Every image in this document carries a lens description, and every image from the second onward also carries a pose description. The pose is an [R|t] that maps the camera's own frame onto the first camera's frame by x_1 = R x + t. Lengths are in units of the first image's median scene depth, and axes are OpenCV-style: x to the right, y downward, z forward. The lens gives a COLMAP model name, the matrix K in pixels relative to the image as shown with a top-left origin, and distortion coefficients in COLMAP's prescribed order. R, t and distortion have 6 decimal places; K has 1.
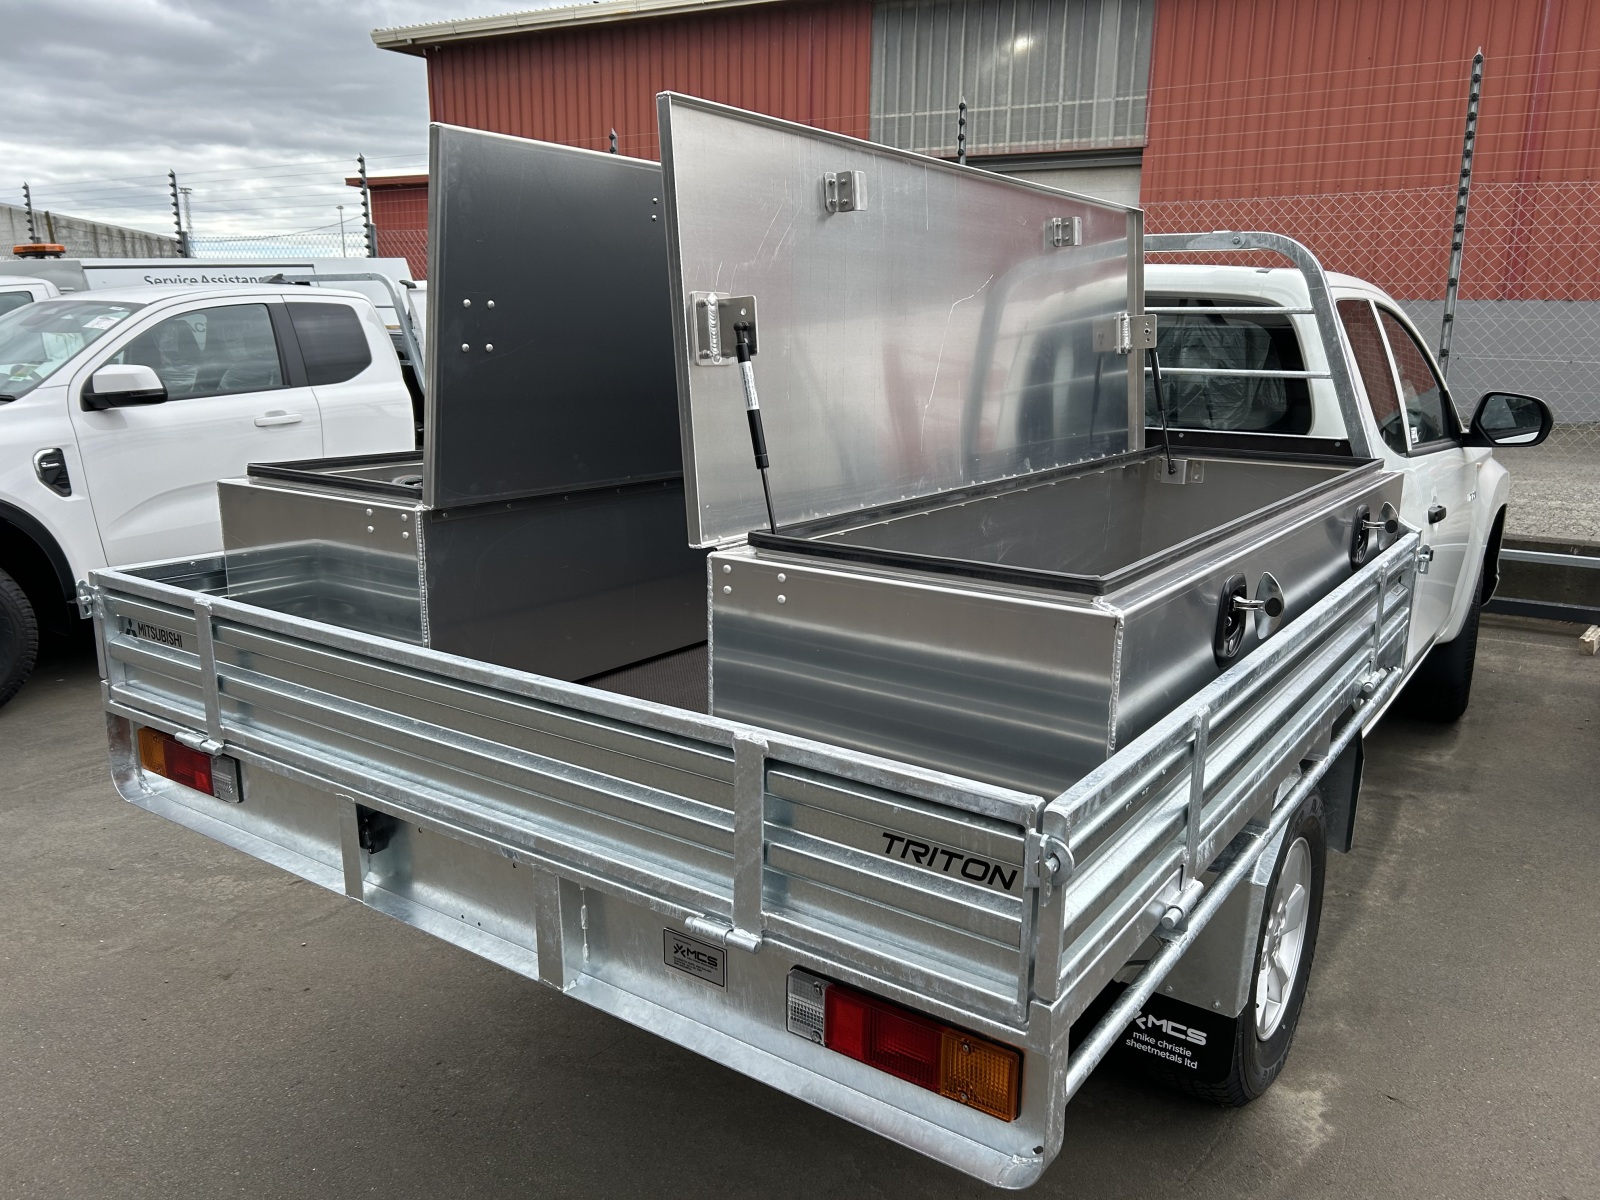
lens RADIAL K [[1206.3, 0, 802.6], [0, 1206.3, 607.6], [0, 0, 1]] dist [0.034619, -0.043250]
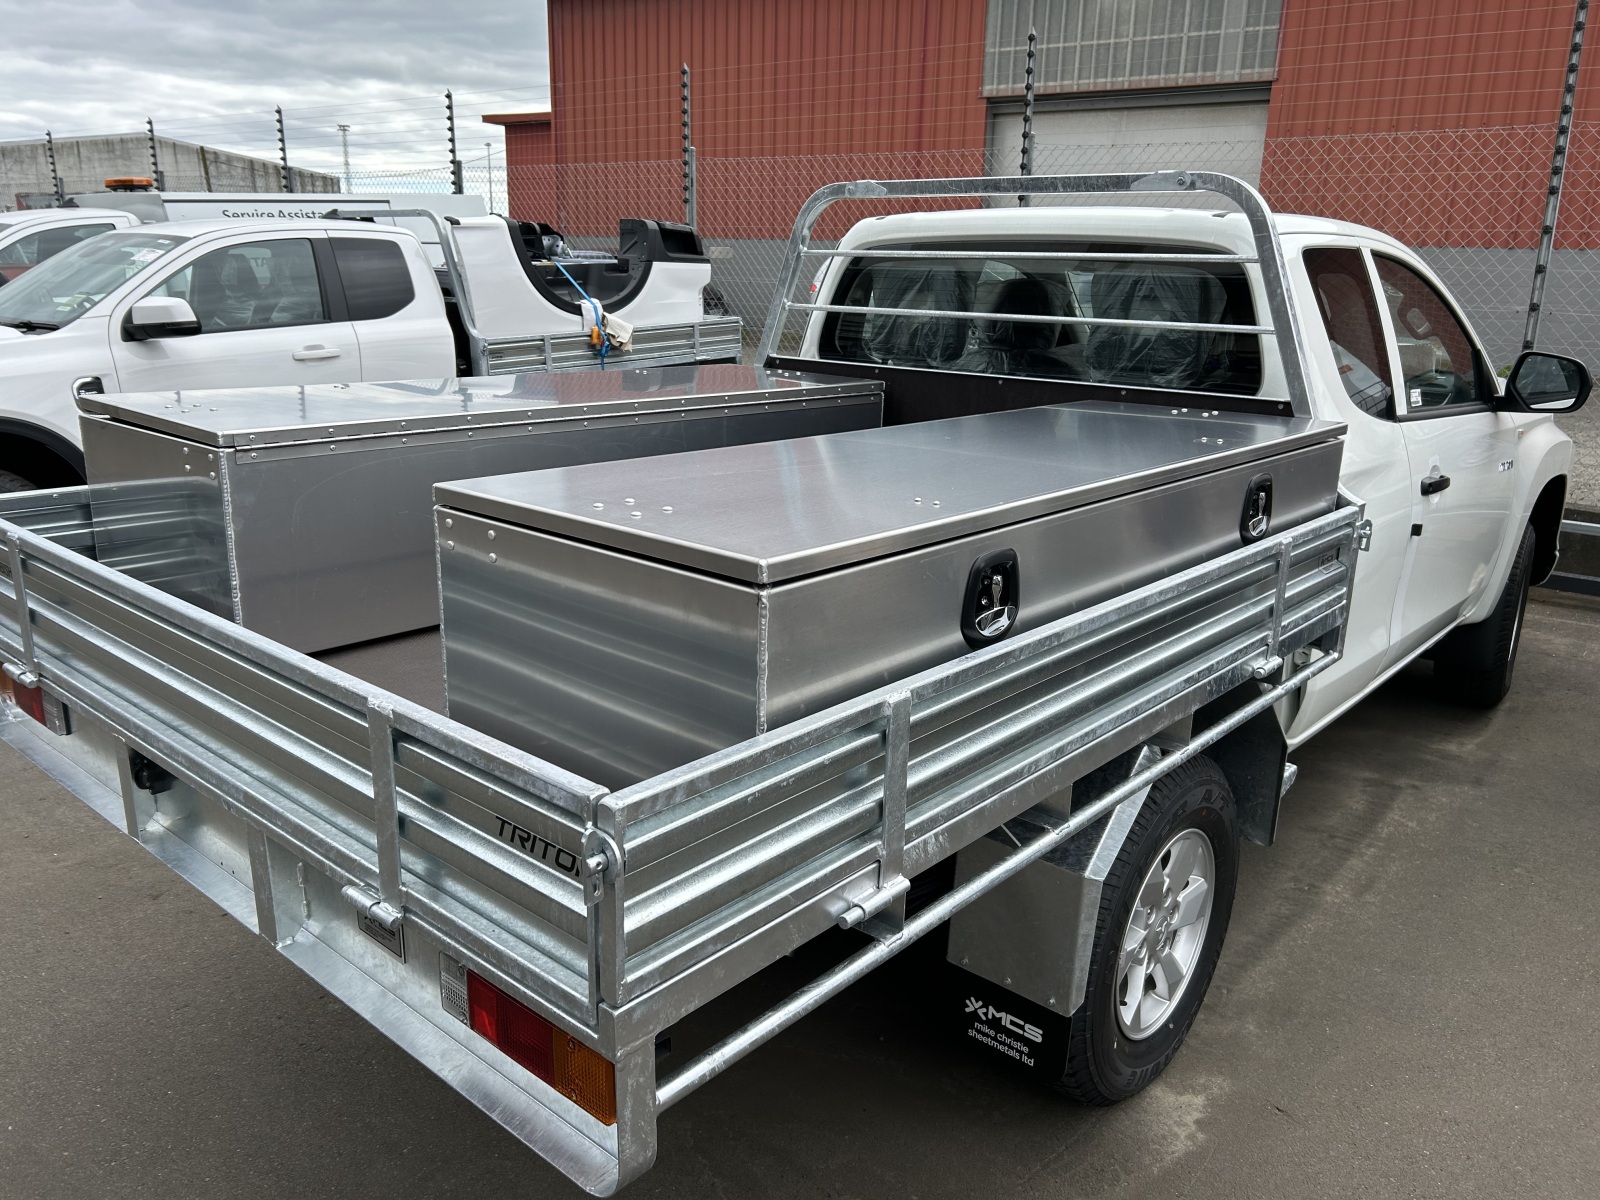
lens RADIAL K [[1206.3, 0, 803.6], [0, 1206.3, 603.6], [0, 0, 1]] dist [0.034619, -0.043250]
pose [[0.994071, 0.042170, -0.100225, 0.156960], [-0.037866, 0.998293, 0.044466, -0.011174], [0.101929, -0.040407, 0.993971, 0.037575]]
